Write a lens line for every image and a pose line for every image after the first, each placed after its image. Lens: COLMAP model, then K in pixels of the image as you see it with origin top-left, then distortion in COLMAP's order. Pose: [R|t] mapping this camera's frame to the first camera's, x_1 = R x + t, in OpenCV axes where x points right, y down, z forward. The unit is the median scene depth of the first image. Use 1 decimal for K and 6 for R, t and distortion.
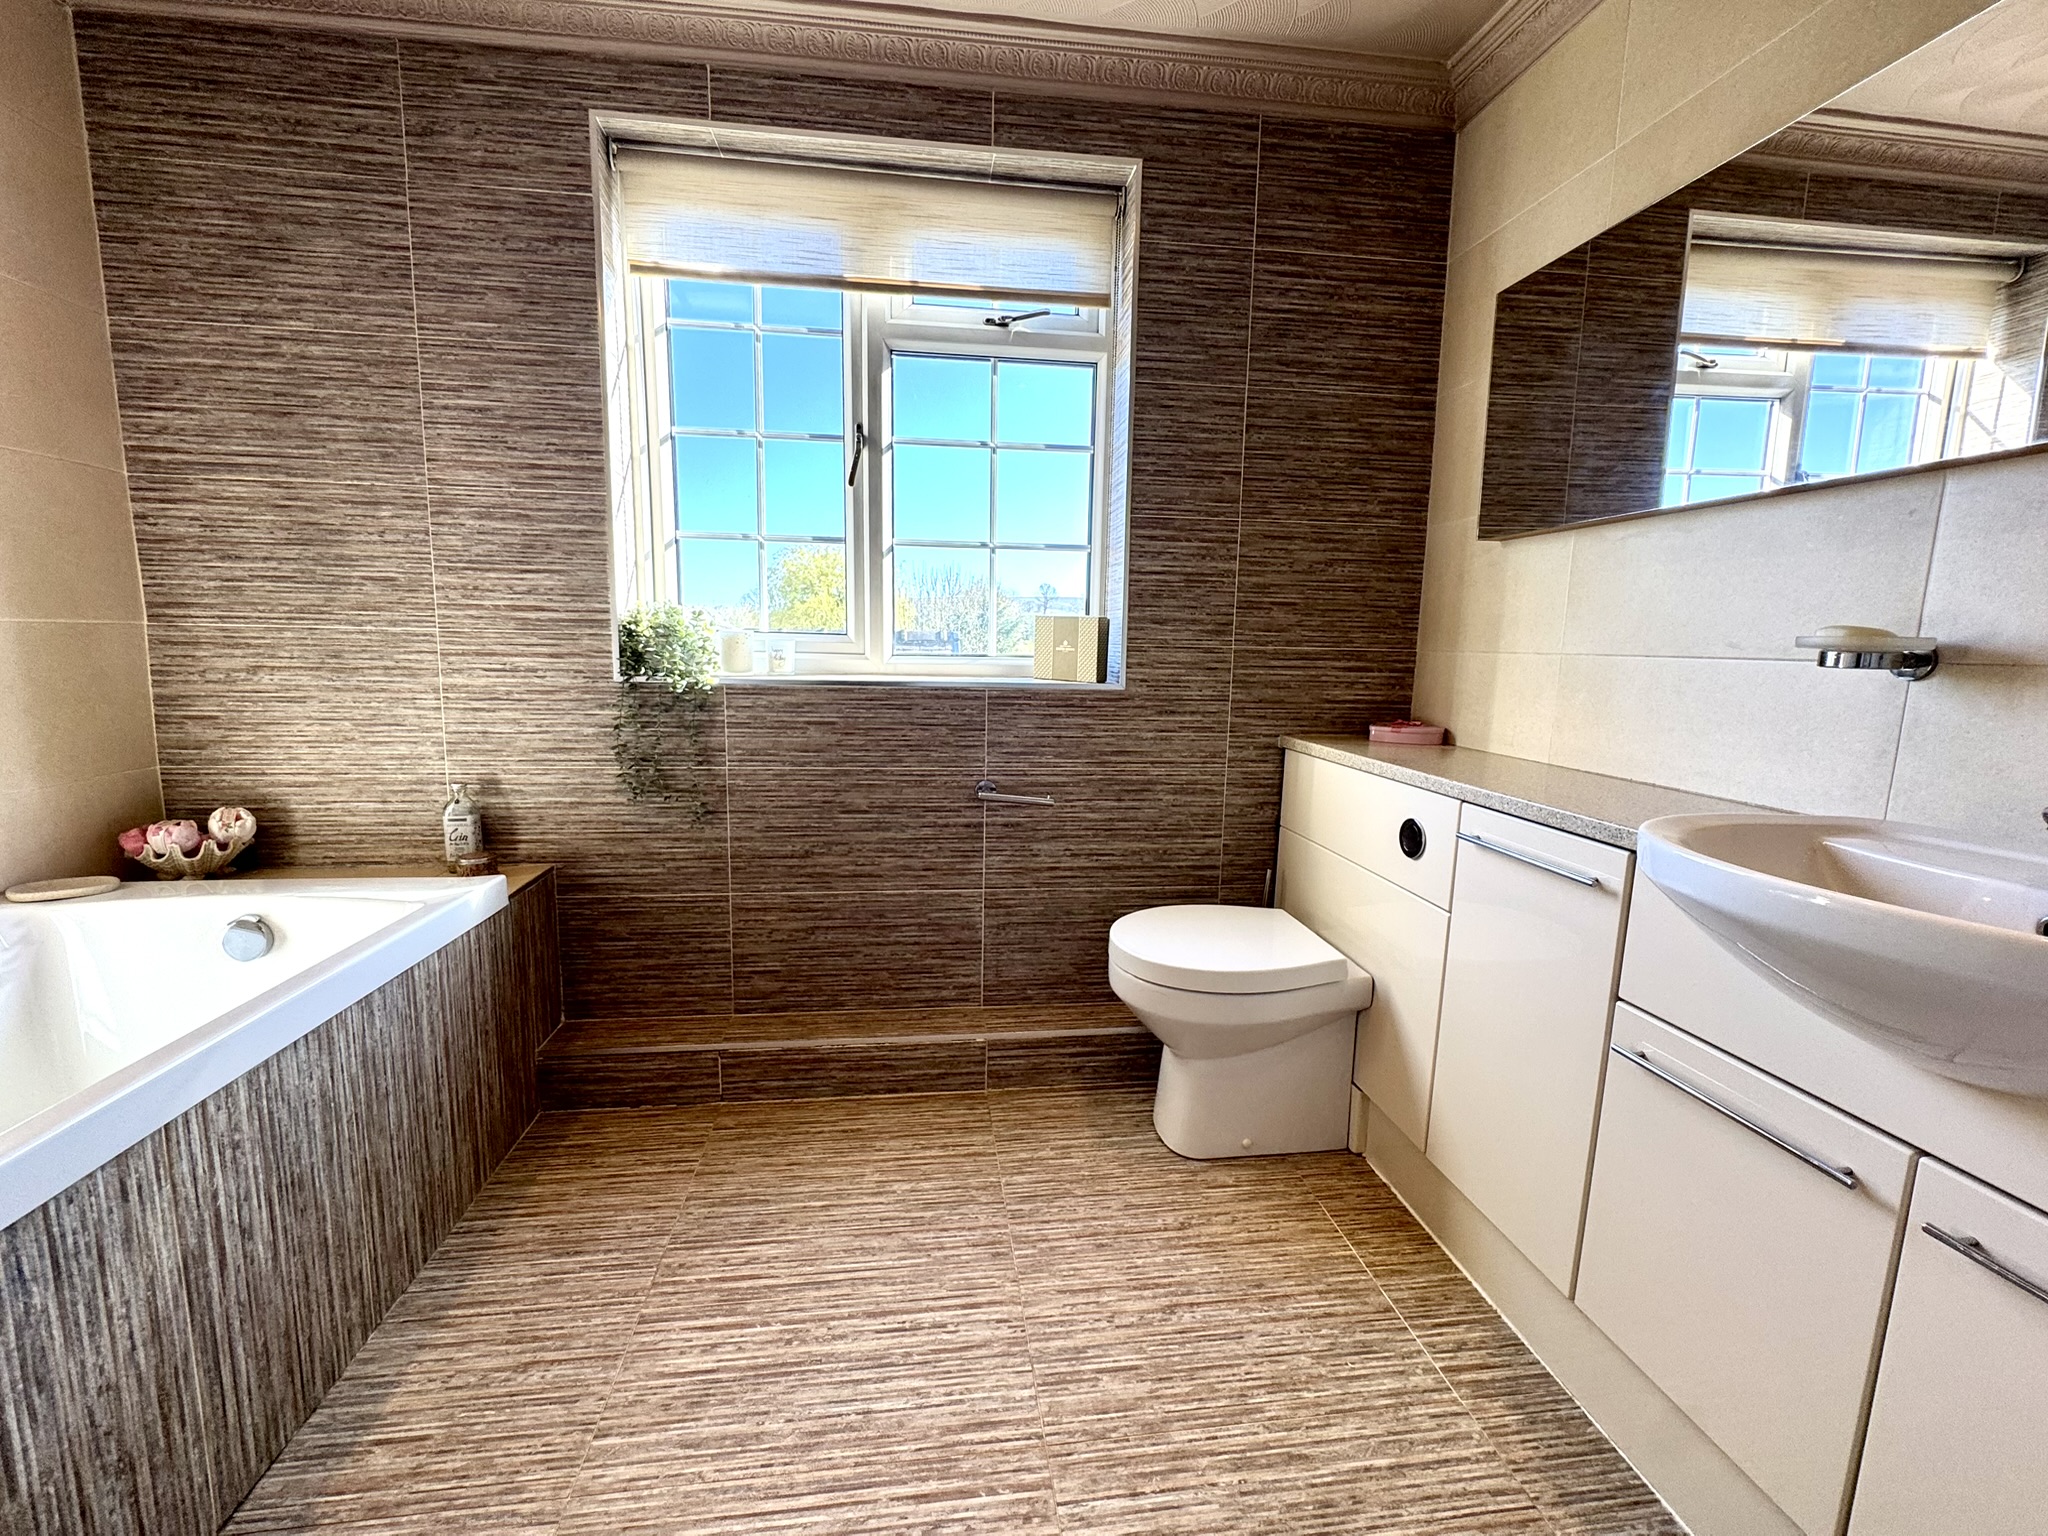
lens RADIAL K [[861.1, 0, 1022.8], [0, 861.1, 768.5], [0, 0, 1]] dist [-0.004796, -0.000146]
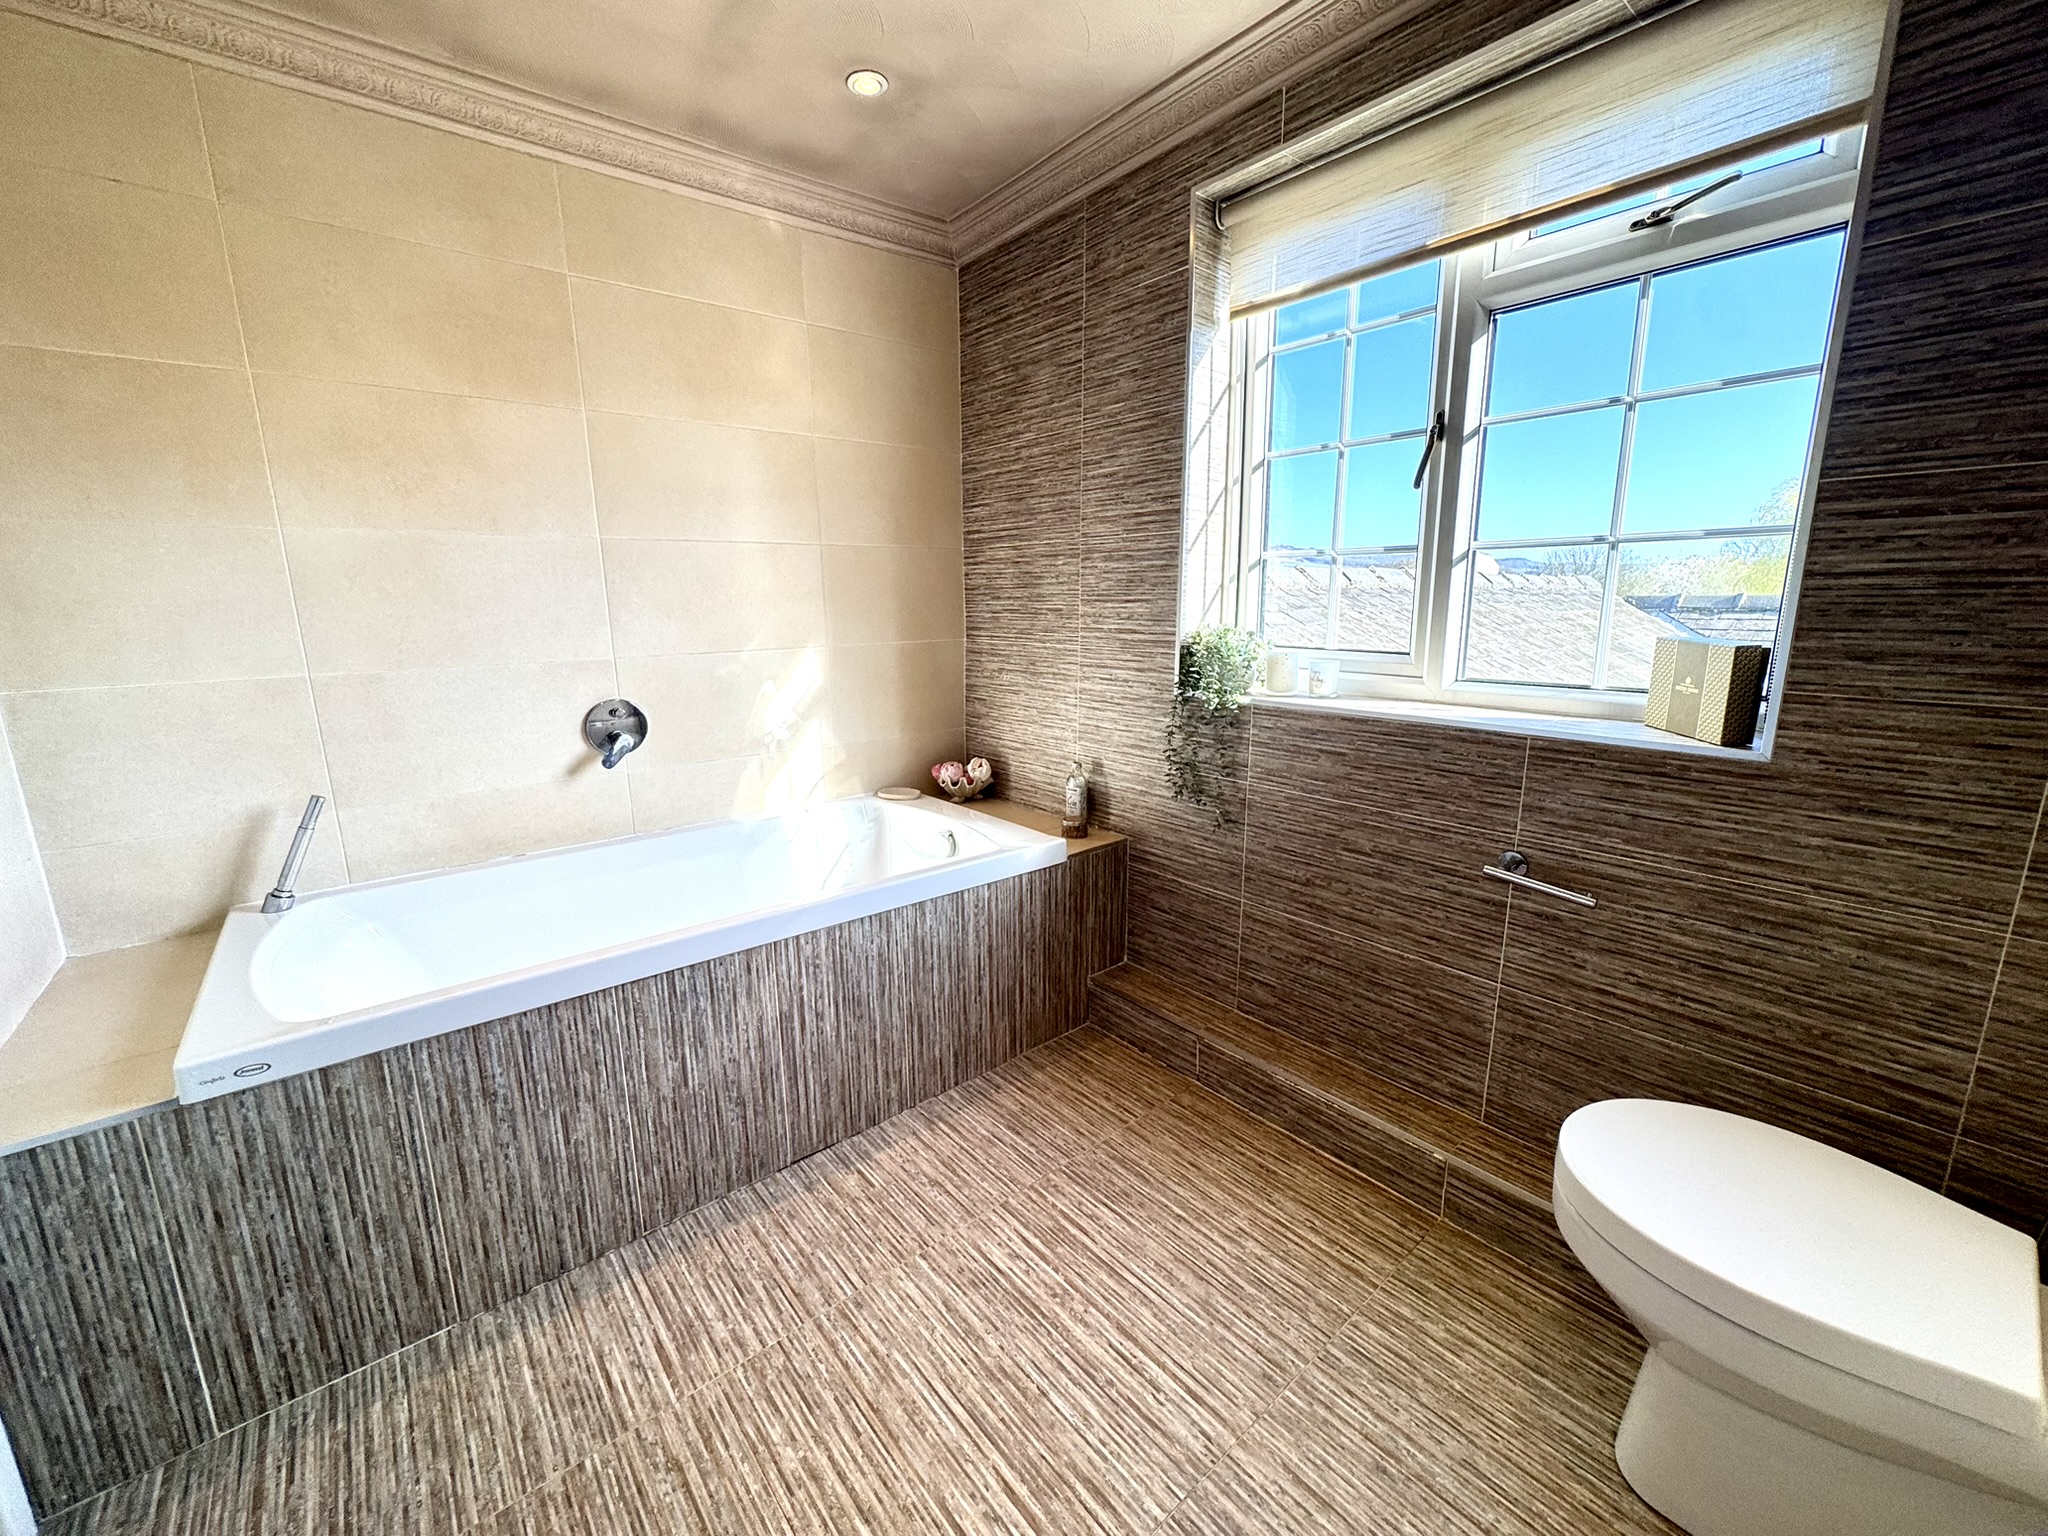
lens RADIAL K [[818.4, 0, 1024.0], [0, 818.4, 768.0], [0, 0, 1]] dist [-0.005774, 0.000045]
pose [[0.529764, 0.149821, -0.834808, 0.374357], [-0.103392, 0.988342, 0.111763, -0.111919], [0.841820, 0.027105, 0.539078, 0.253302]]
